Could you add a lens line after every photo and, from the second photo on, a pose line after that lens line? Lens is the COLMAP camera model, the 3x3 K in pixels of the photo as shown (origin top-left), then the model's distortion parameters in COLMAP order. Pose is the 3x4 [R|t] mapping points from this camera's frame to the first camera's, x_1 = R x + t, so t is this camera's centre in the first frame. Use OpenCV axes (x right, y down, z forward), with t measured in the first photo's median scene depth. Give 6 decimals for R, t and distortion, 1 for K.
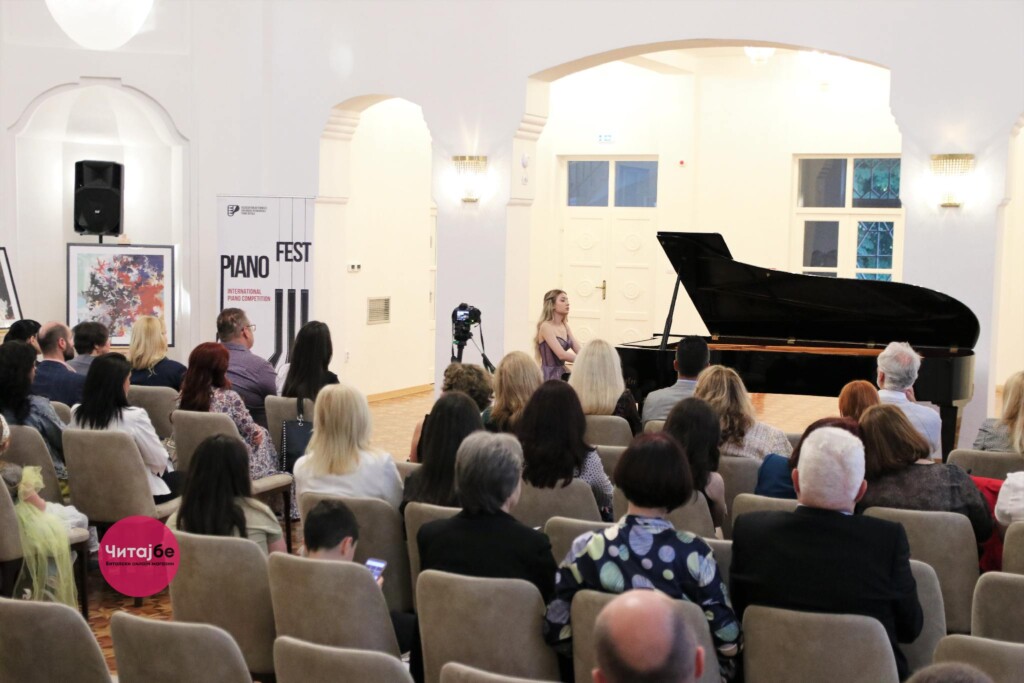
lens RADIAL K [[1517.5, 0, 512.0], [0, 1517.5, 341.5], [0, 0, 1]] dist [0.092383, 0.012001]
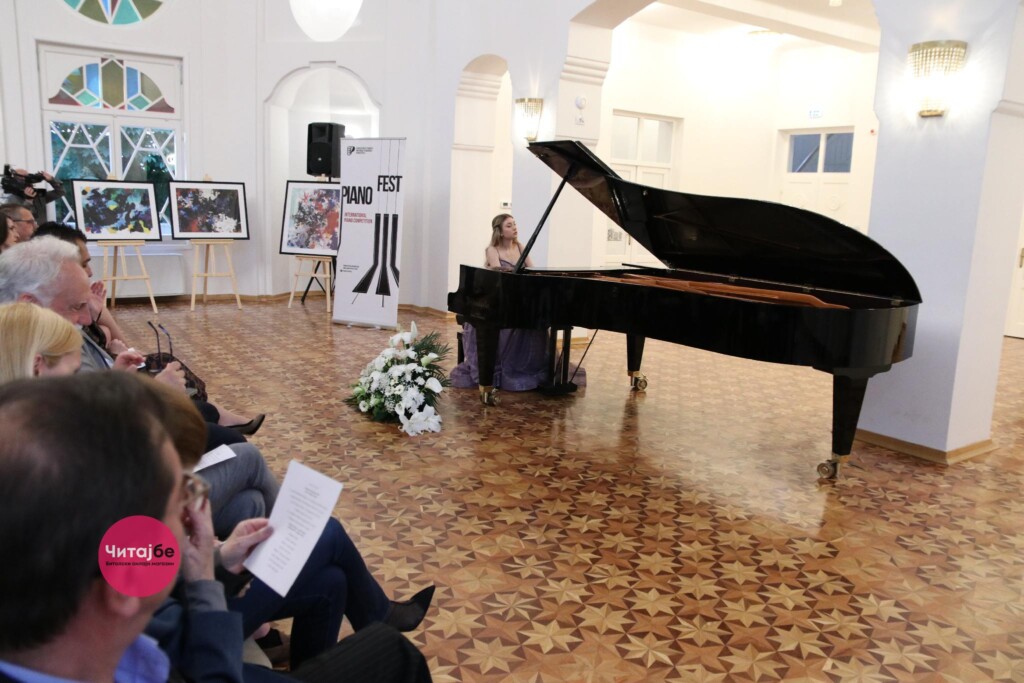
lens RADIAL K [[818.3, 0, 503.0], [0, 818.3, 347.4], [0, 0, 1]] dist [-0.131896, 0.129354]
pose [[0.841328, 0.108525, -0.529519, 0.285780], [-0.065616, 0.992898, 0.099241, 0.001340], [0.536528, -0.048750, 0.842473, 0.472517]]
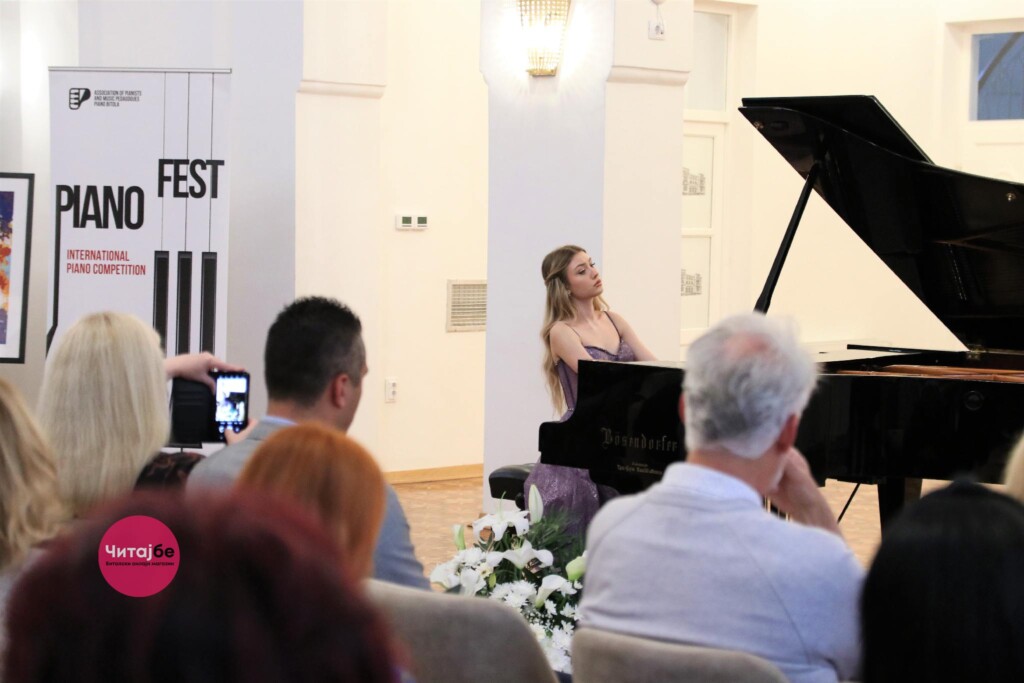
lens RADIAL K [[2237.6, 0, 512.0], [0, 2237.6, 341.5], [0, 0, 1]] dist [0.292358, -0.382988]
pose [[0.948093, 0.013393, -0.317710, 0.193659], [-0.021381, 0.999537, -0.021669, 0.009588], [0.317273, 0.027337, 0.947940, 0.306324]]
